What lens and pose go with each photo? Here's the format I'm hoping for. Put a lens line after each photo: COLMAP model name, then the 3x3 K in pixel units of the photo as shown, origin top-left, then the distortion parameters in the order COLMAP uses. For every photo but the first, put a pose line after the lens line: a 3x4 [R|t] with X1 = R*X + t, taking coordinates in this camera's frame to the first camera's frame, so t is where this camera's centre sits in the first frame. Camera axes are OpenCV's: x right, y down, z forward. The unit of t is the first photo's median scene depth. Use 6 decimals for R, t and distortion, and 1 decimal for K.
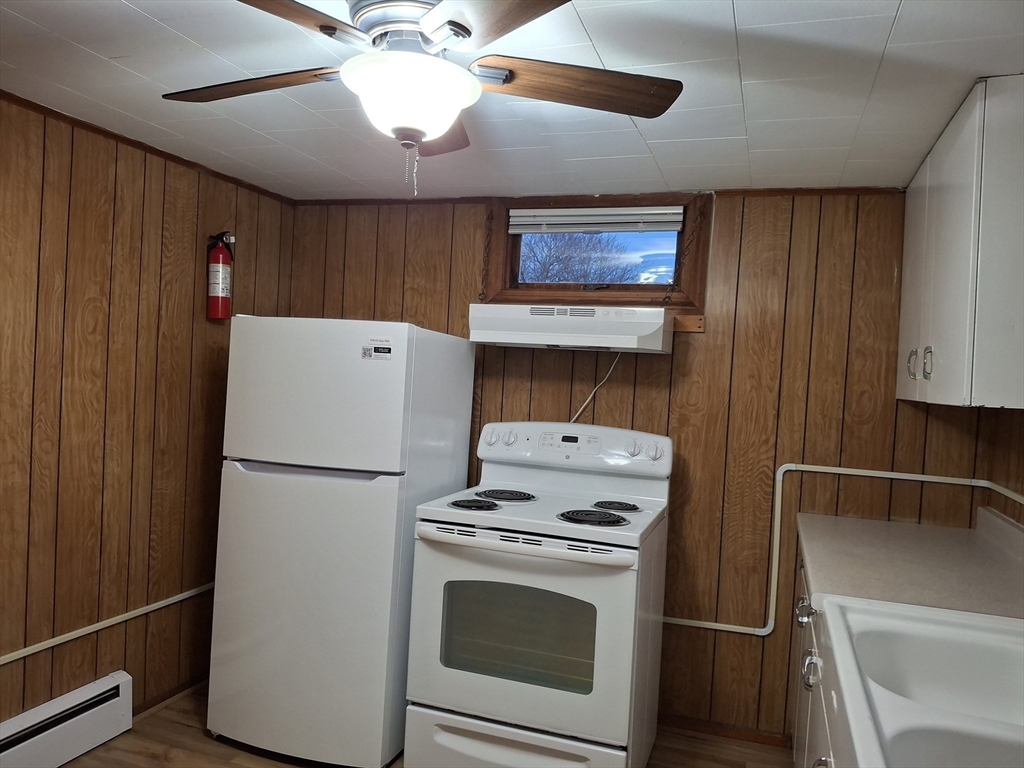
lens RADIAL K [[766.4, 0, 513.4], [0, 766.4, 389.6], [0, 0, 1]] dist [0.033916, -0.001002]
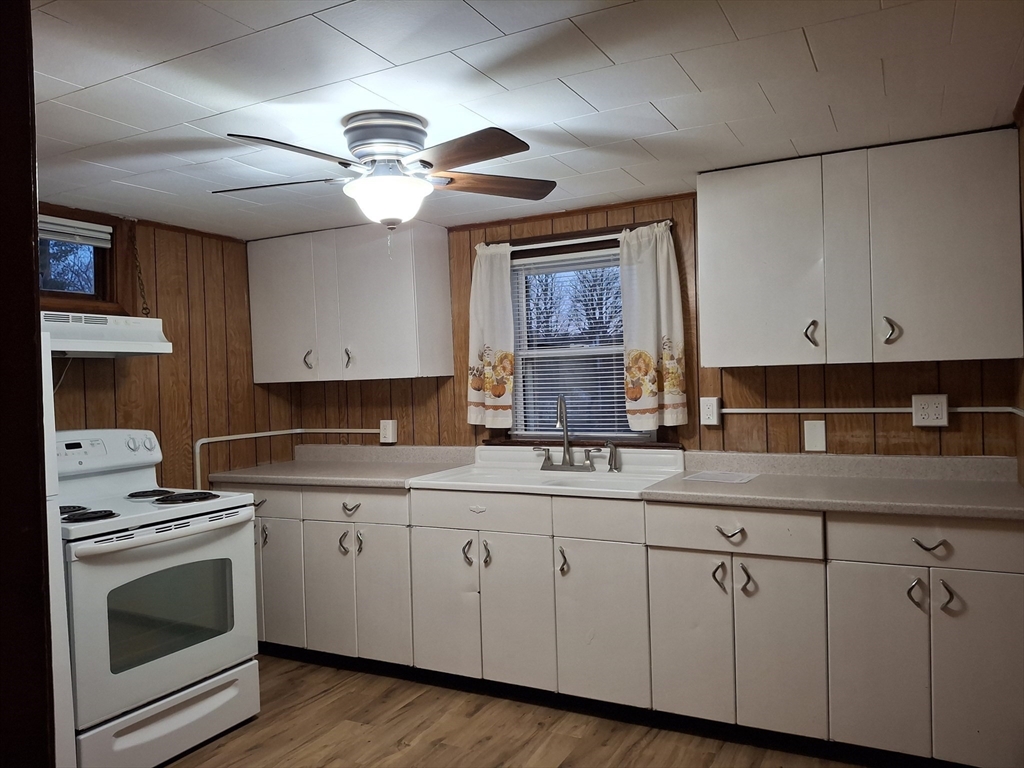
lens RADIAL K [[766.4, 0, 513.4], [0, 766.4, 382.7], [0, 0, 1]] dist [0.033916, -0.001002]
pose [[0.163213, -0.066883, 0.984321, -0.852541], [0.063030, 0.996368, 0.057250, -0.041254], [-0.984575, 0.052697, 0.166836, 0.256137]]
